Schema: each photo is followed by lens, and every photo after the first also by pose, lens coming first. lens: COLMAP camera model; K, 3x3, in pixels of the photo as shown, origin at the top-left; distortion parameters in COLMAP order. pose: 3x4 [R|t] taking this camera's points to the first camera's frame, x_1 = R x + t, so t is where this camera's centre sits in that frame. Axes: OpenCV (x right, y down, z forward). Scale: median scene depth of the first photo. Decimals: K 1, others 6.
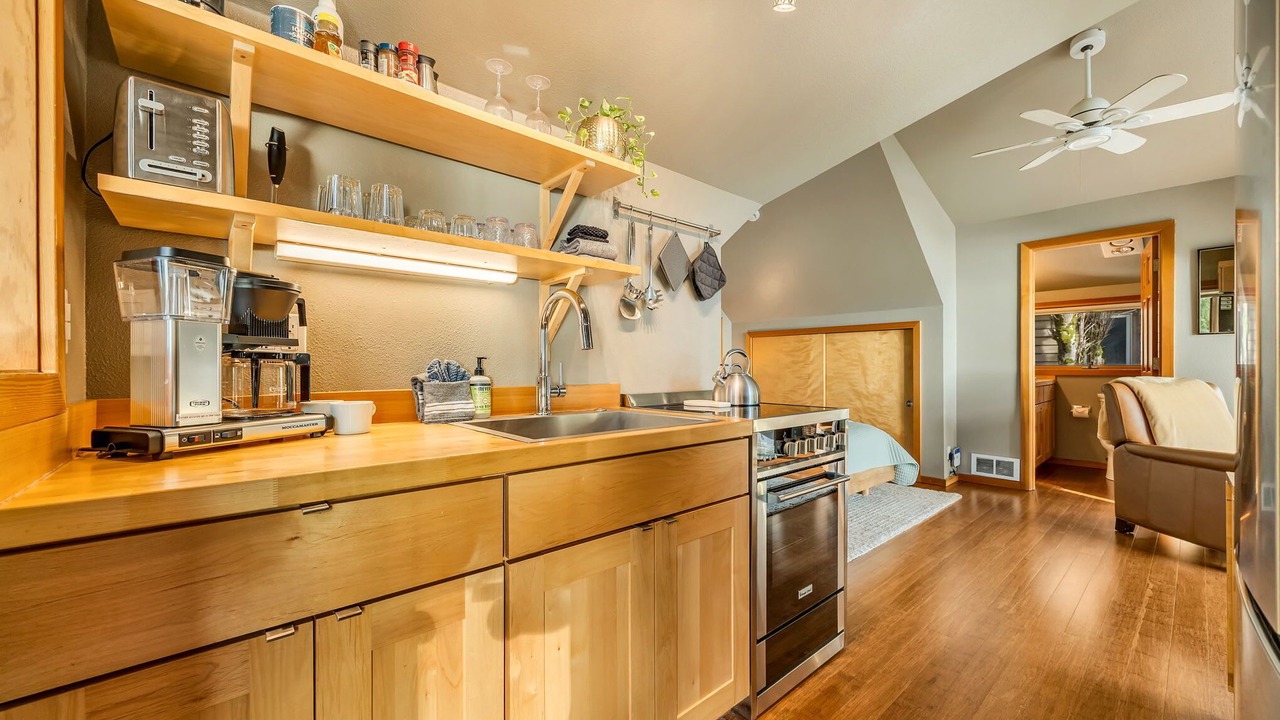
lens RADIAL K [[489.9, 0, 644.4], [0, 489.9, 367.2], [0, 0, 1]] dist [-0.001823, -0.000043]
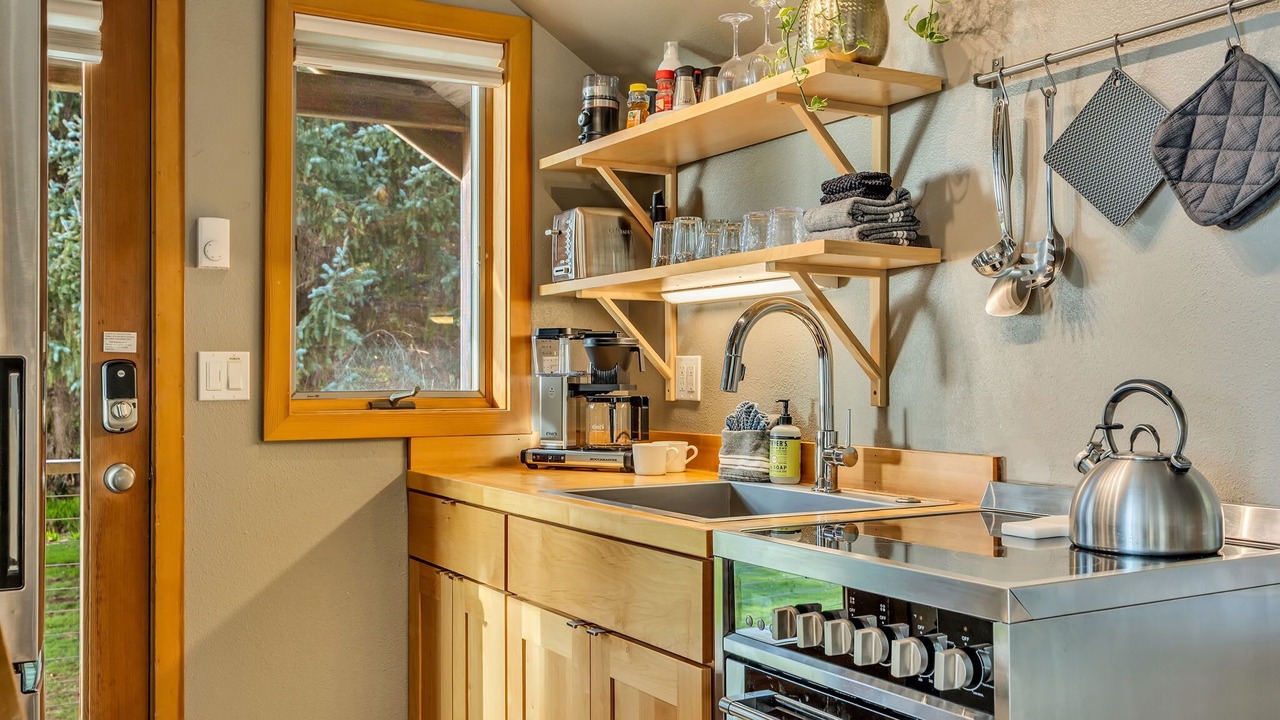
lens RADIAL K [[1181.4, 0, 639.2], [0, 1181.4, 364.0], [0, 0, 1]] dist [0.062848, 0.000000]
pose [[-0.189799, -0.010686, -0.981765, 1.436795], [0.001319, 0.999937, -0.011139, -0.055198], [0.981822, -0.003409, -0.189773, 1.128400]]
